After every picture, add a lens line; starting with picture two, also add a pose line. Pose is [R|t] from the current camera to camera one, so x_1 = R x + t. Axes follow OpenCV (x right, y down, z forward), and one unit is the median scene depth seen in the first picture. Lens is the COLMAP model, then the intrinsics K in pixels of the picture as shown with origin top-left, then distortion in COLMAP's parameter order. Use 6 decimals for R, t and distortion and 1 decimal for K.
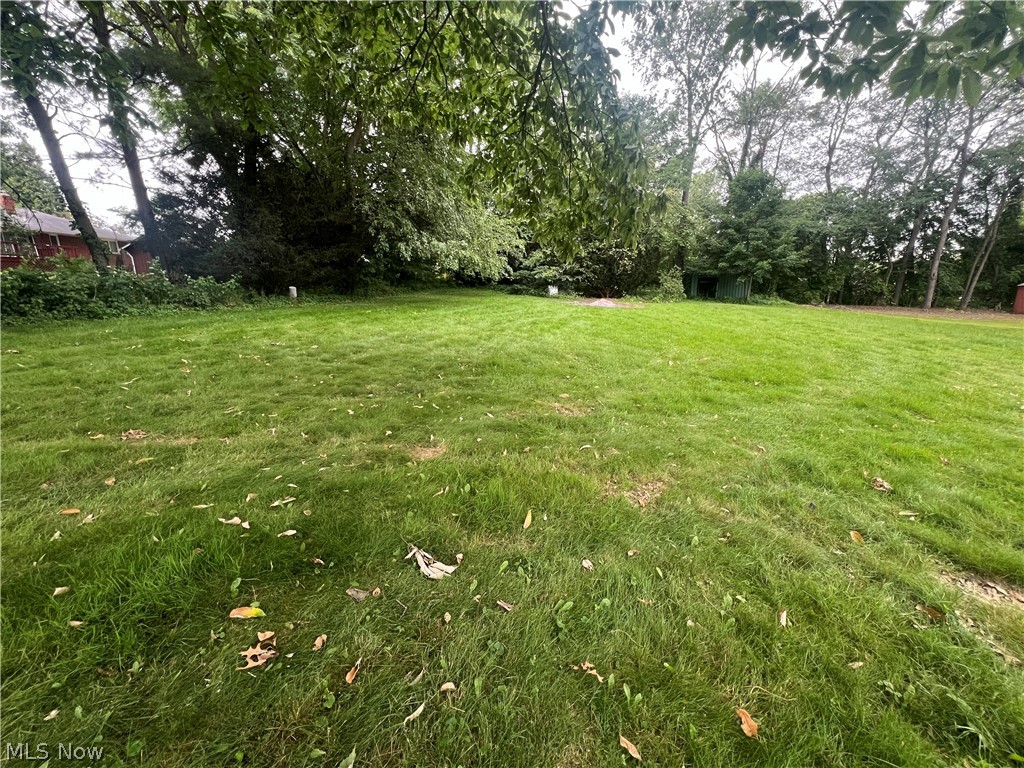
lens RADIAL K [[414.0, 0, 510.2], [0, 414.0, 381.8], [0, 0, 1]] dist [-0.001902, -0.000228]
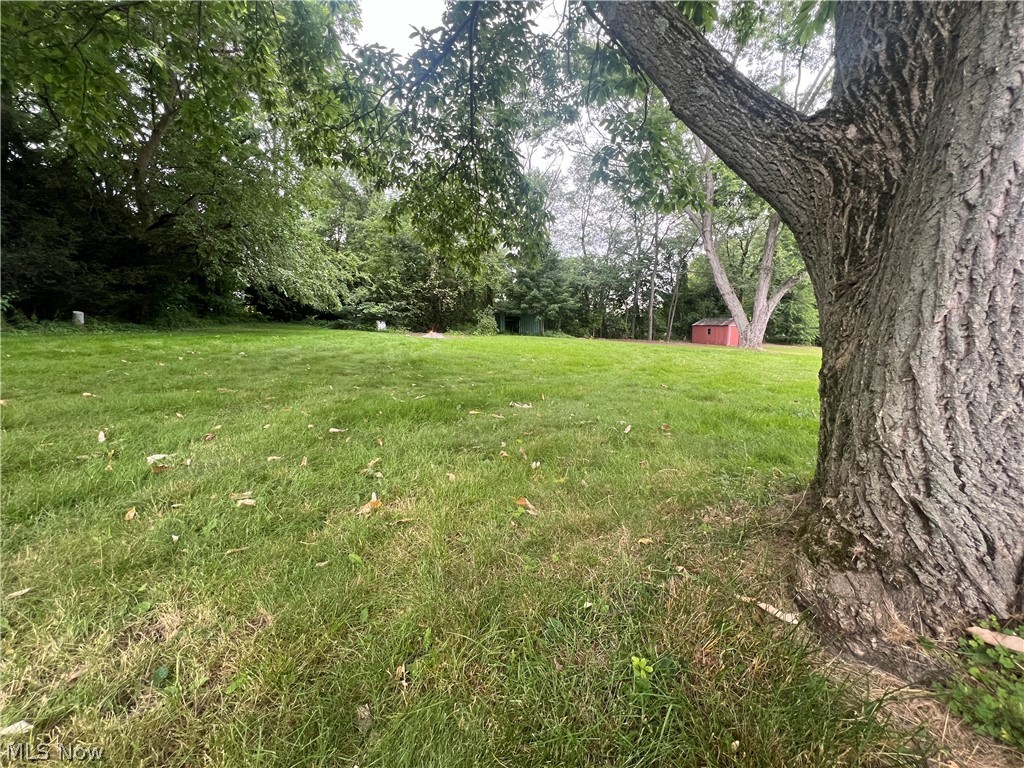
lens RADIAL K [[414.0, 0, 510.0], [0, 414.0, 384.2], [0, 0, 1]] dist [-0.001902, -0.000228]
pose [[0.889638, -0.052598, 0.453628, -0.089731], [0.094944, 0.992943, -0.071068, 0.030385], [-0.446688, 0.106294, 0.888353, -0.049328]]
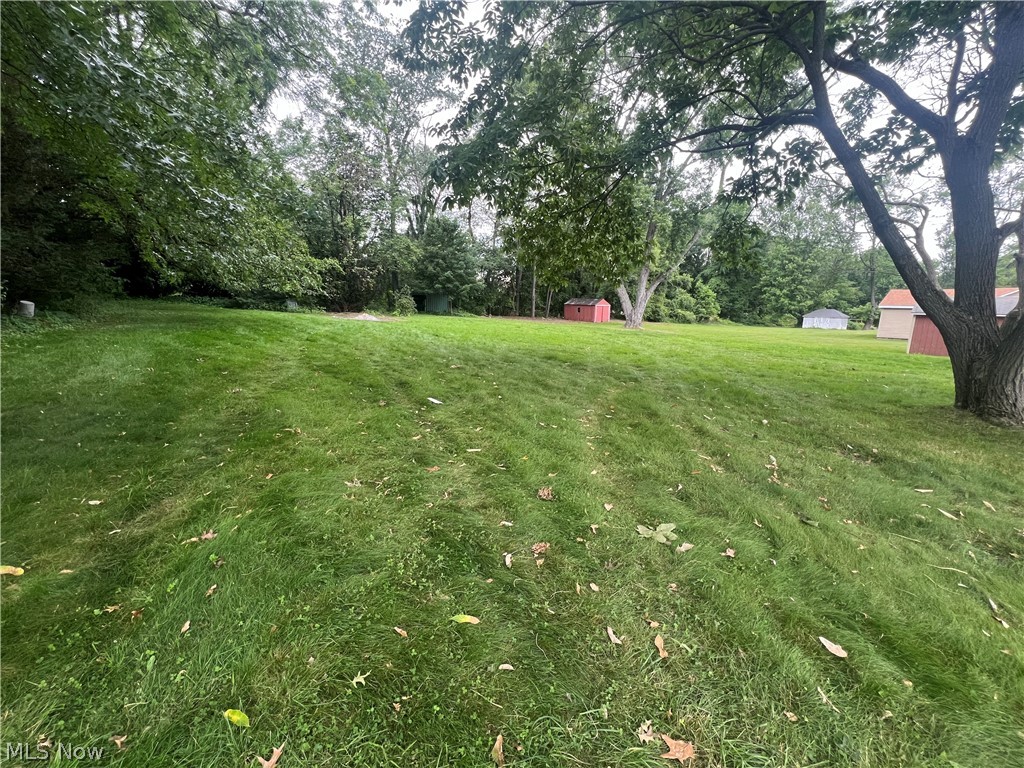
lens RADIAL K [[414.0, 0, 511.5], [0, 414.0, 386.1], [0, 0, 1]] dist [-0.001902, -0.000228]
pose [[0.639203, -0.139685, 0.756246, -0.332076], [0.151035, 0.987017, 0.054651, -0.012103], [-0.754061, 0.079287, 0.652001, 0.014608]]
